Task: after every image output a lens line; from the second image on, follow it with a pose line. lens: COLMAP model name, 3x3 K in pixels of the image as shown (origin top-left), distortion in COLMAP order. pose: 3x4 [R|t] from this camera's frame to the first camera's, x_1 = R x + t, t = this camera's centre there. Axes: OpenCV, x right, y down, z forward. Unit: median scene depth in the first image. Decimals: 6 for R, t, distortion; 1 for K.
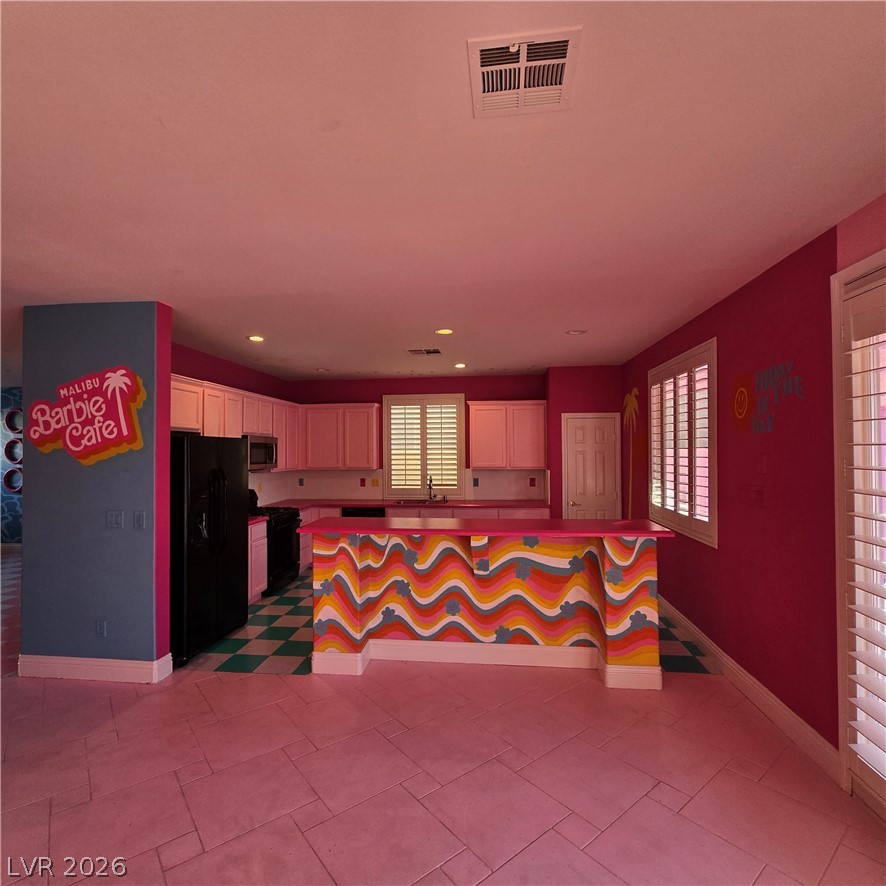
lens RADIAL K [[486.8, 0, 439.0], [0, 486.8, 440.5], [0, 0, 1]] dist [-0.007790, 0.001234]
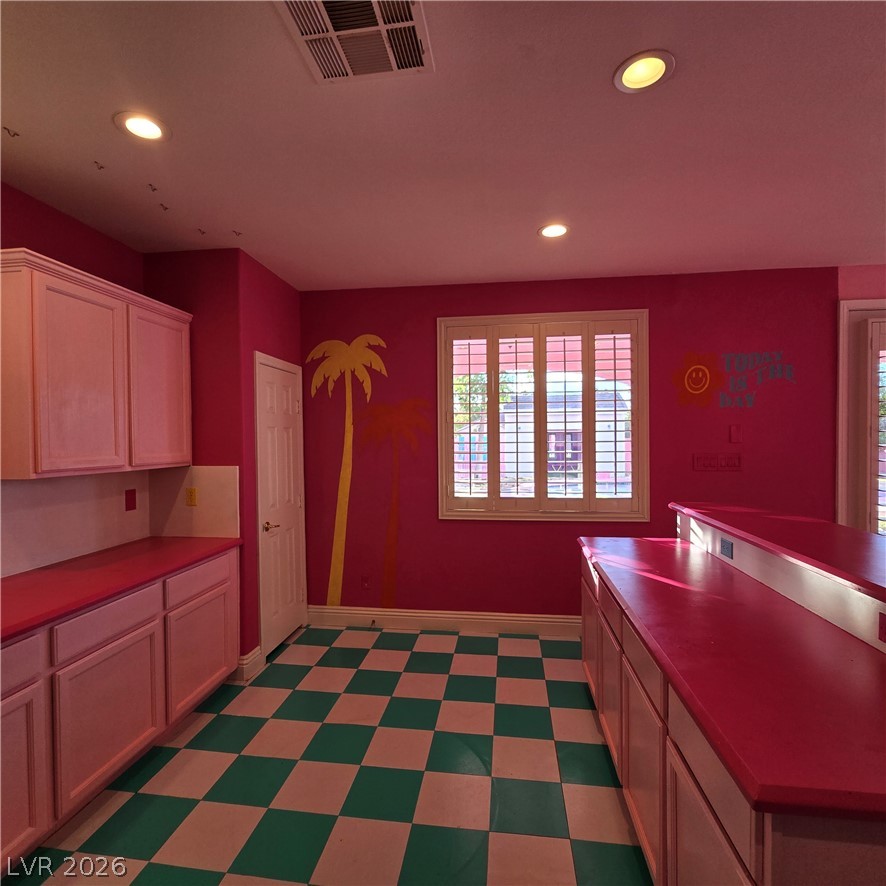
lens RADIAL K [[486.8, 0, 444.8], [0, 486.8, 446.8], [0, 0, 1]] dist [-0.007790, 0.001234]
pose [[0.015101, -0.008960, 0.999846, -0.389262], [-0.011414, 0.999893, 0.009133, 0.057511], [-0.999821, -0.011550, 0.014997, 1.260805]]
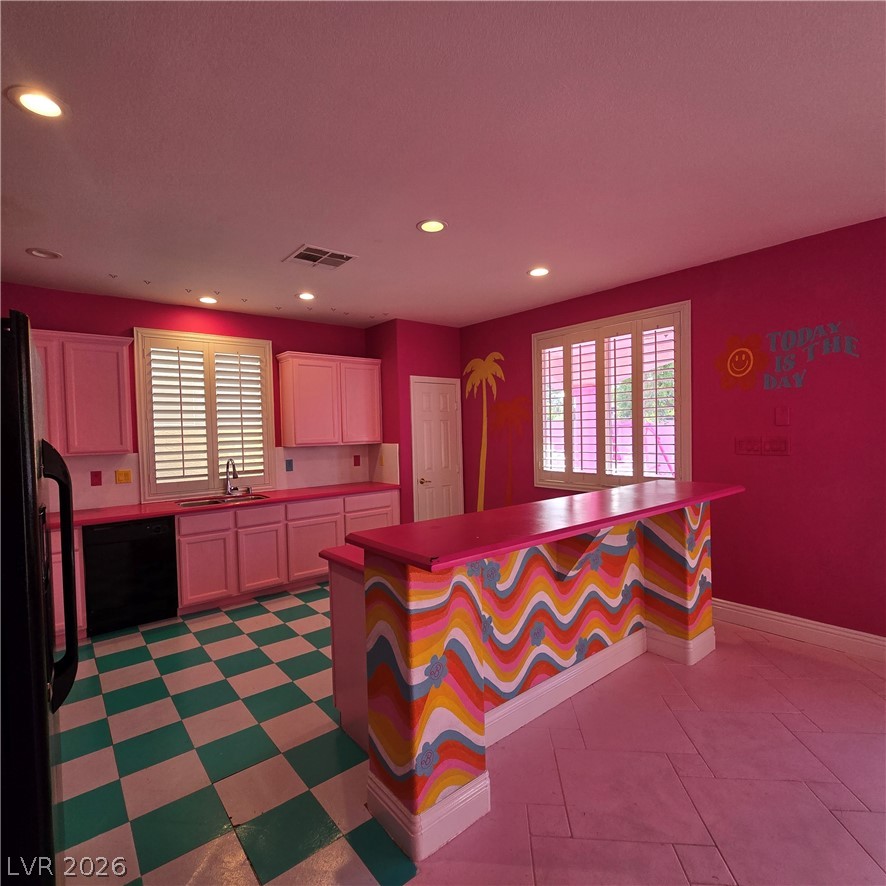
lens RADIAL K [[486.8, 0, 441.5], [0, 486.8, 440.2], [0, 0, 1]] dist [-0.007790, 0.001234]
pose [[0.696483, -0.024817, 0.717144, -0.505859], [0.004557, 0.999535, 0.030163, 0.048954], [-0.717559, -0.017740, 0.696272, 0.586594]]
